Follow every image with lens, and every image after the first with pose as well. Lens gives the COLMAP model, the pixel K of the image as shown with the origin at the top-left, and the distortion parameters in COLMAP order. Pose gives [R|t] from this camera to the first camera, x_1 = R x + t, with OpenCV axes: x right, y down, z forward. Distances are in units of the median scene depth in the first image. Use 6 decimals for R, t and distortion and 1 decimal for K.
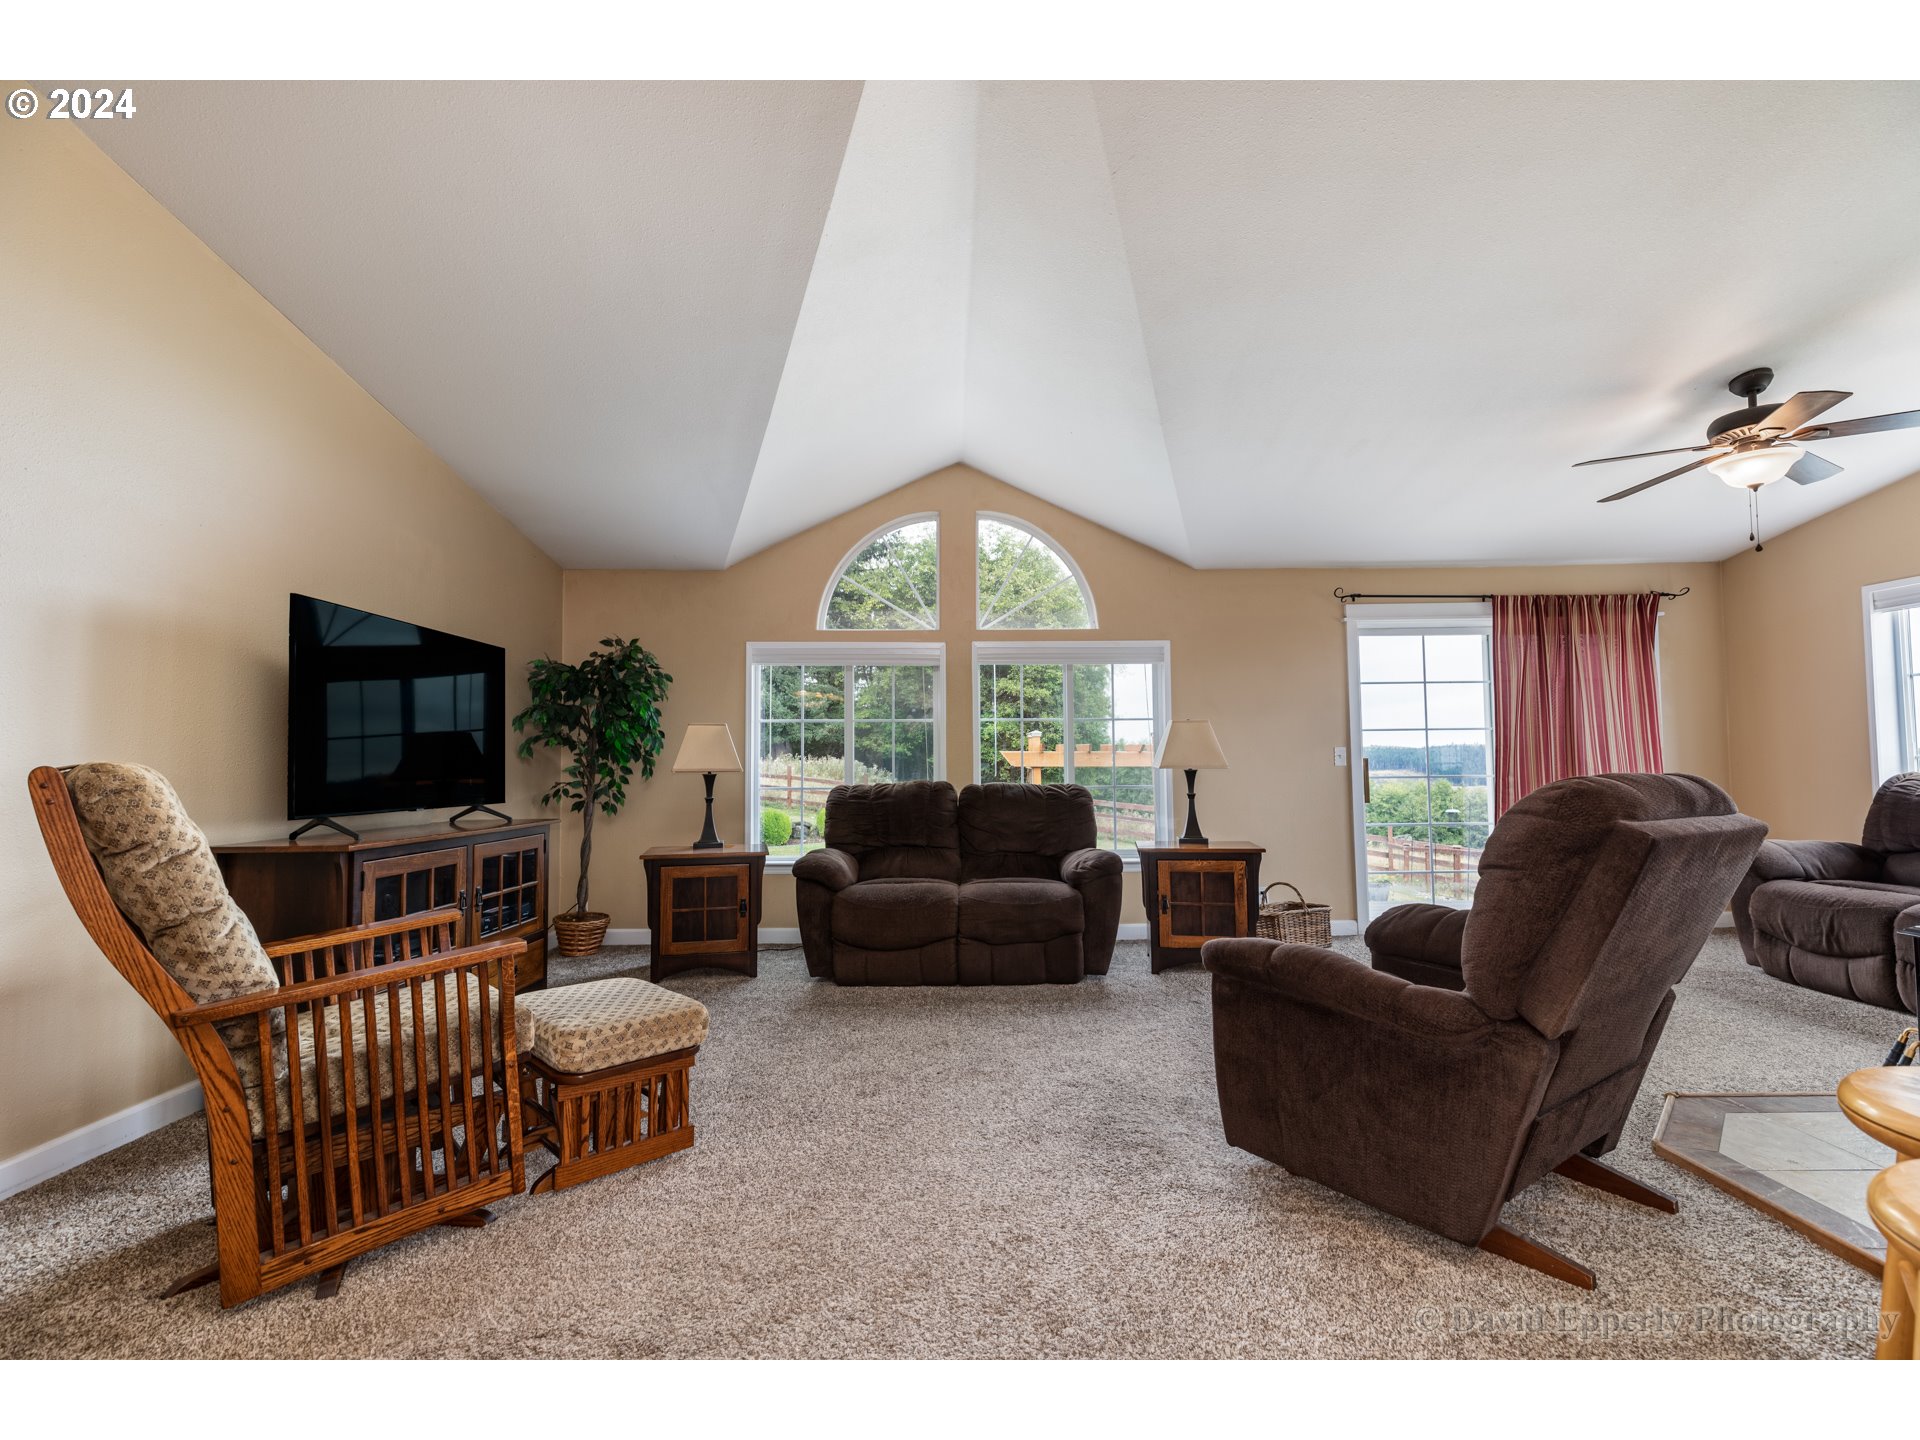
lens RADIAL K [[868.7, 0, 960.0], [0, 868.7, 720.0], [0, 0, 1]] dist [0.003835, 0.000547]
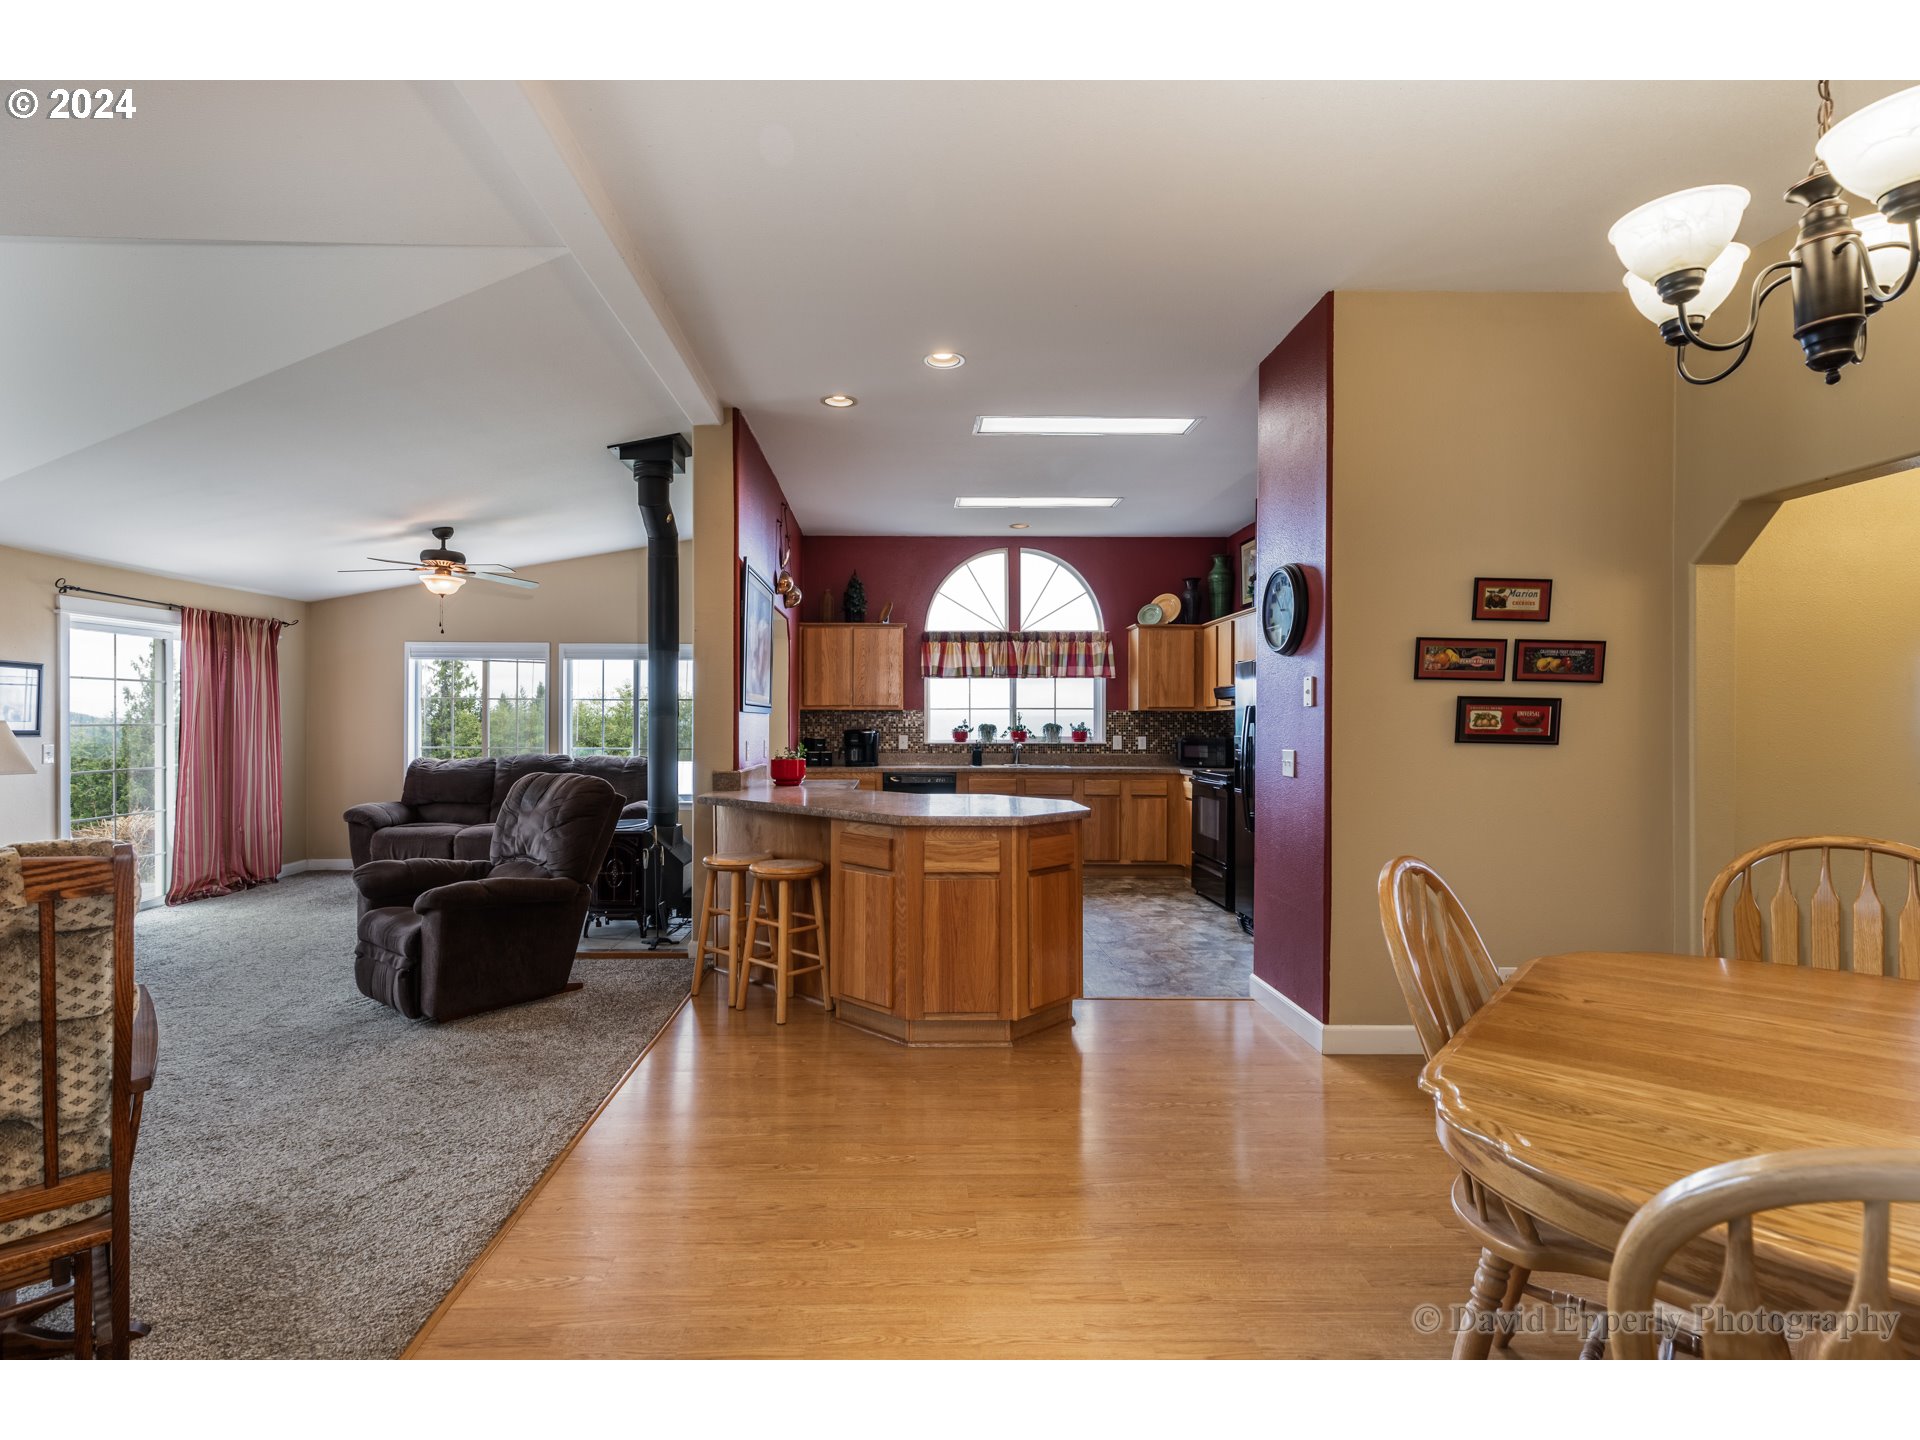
lens RADIAL K [[934.3, 0, 912.7], [0, 934.3, 718.0], [0, 0, 1]] dist [-0.018967, 0.000632]
pose [[0.020203, 0.015059, 0.999682, -0.572829], [-0.057300, 0.998260, -0.013880, -0.036714], [-0.998153, -0.057002, 0.021031, 0.019174]]
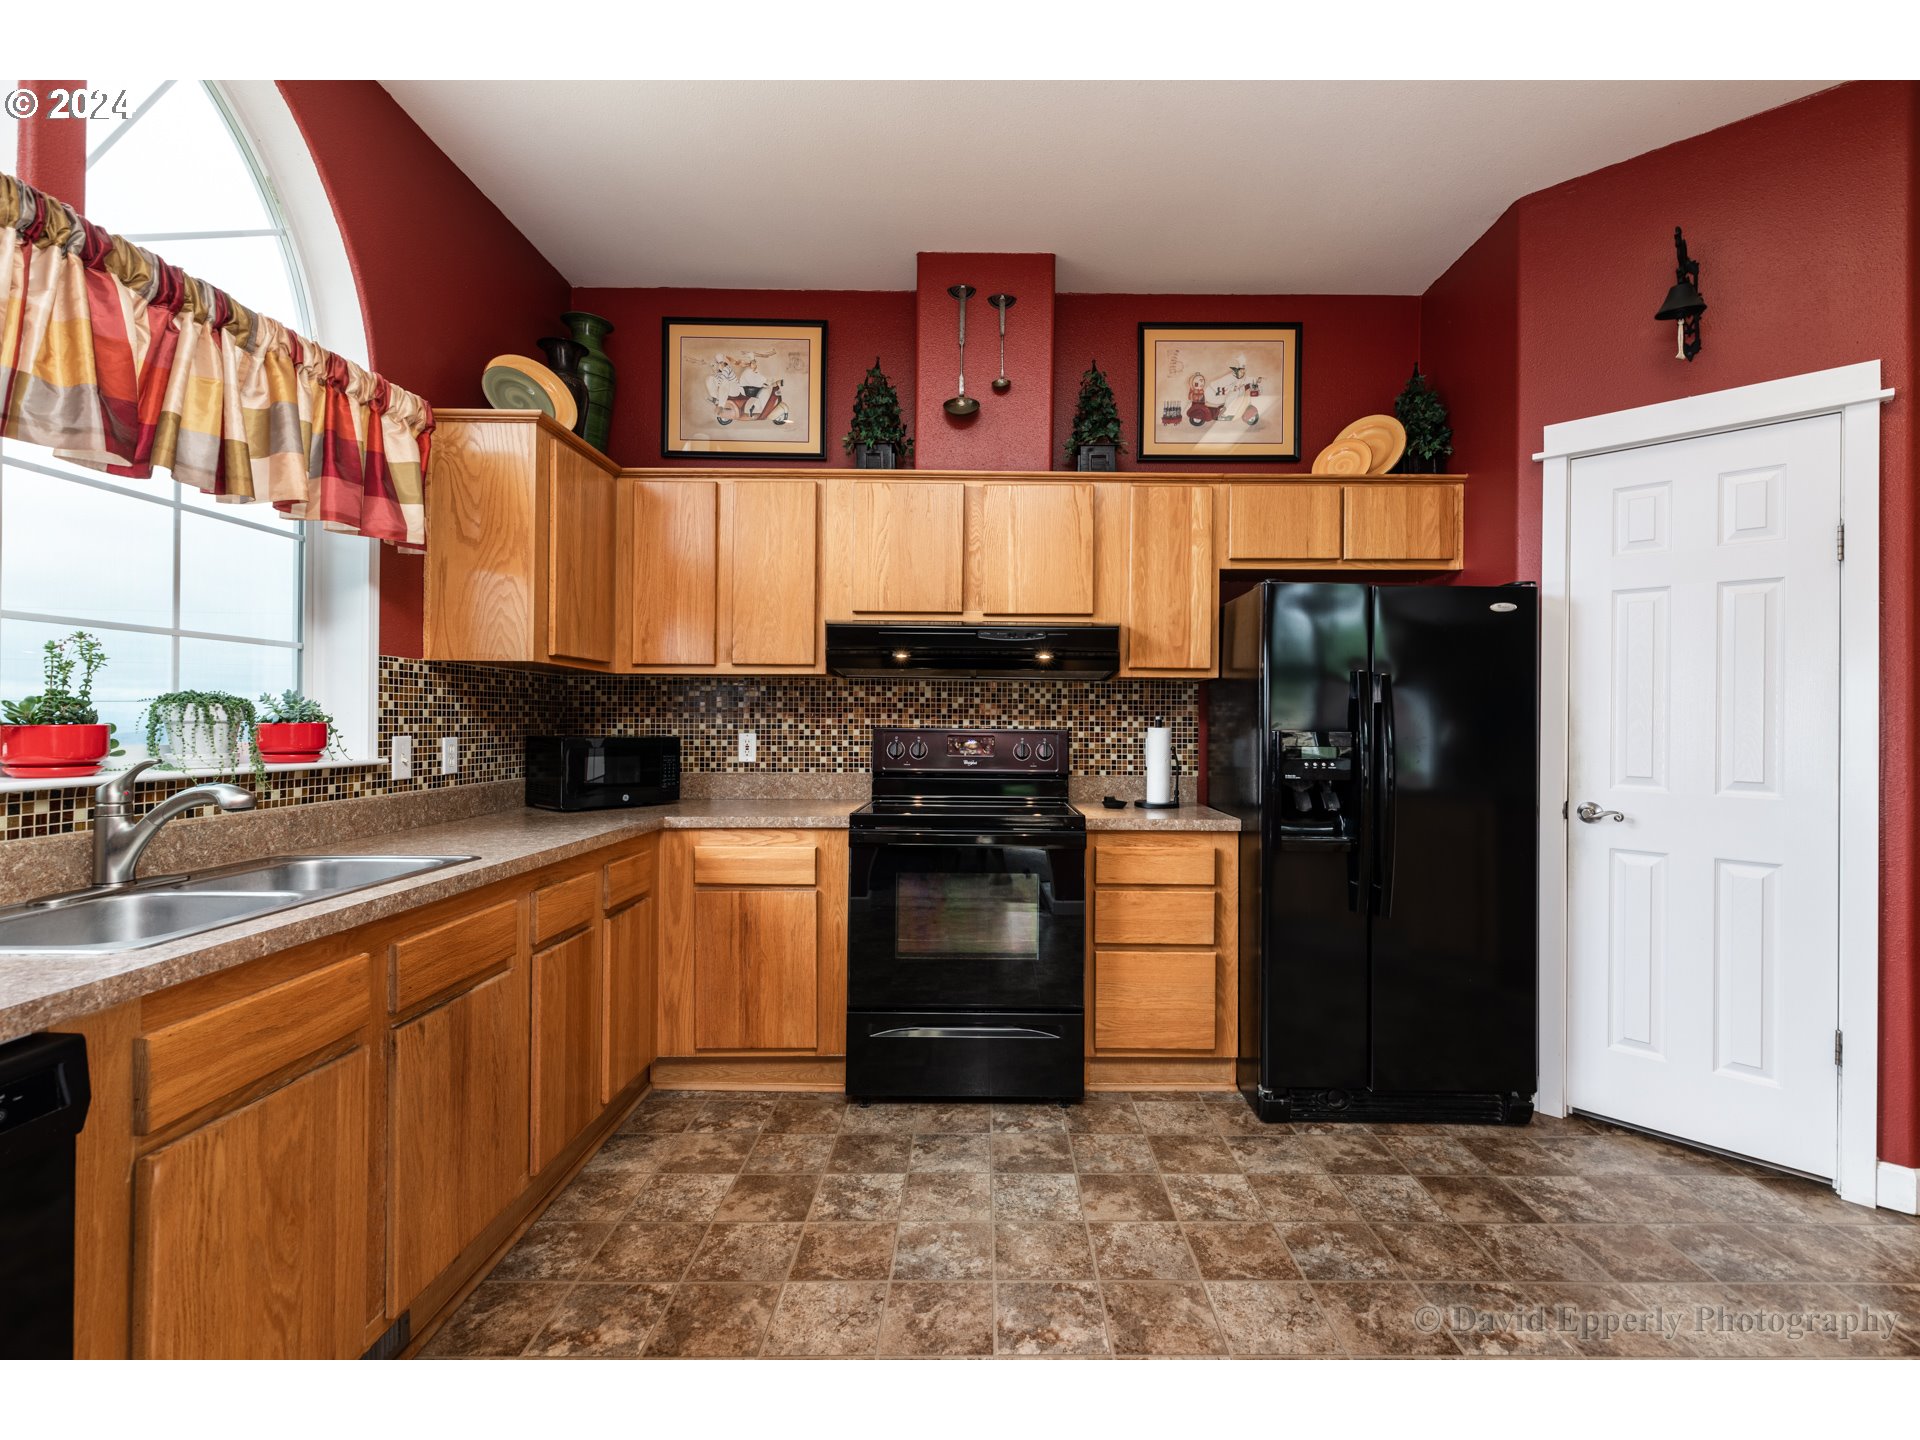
lens RADIAL K [[875.7, 0, 1002.1], [0, 875.7, 710.1], [0, 0, 1]] dist [0.001573, 0.000070]
pose [[-0.999941, 0.001939, 0.010733, 0.675477], [0.001224, 0.997806, -0.066196, -0.031162], [-0.010837, -0.066179, -0.997749, 0.172612]]
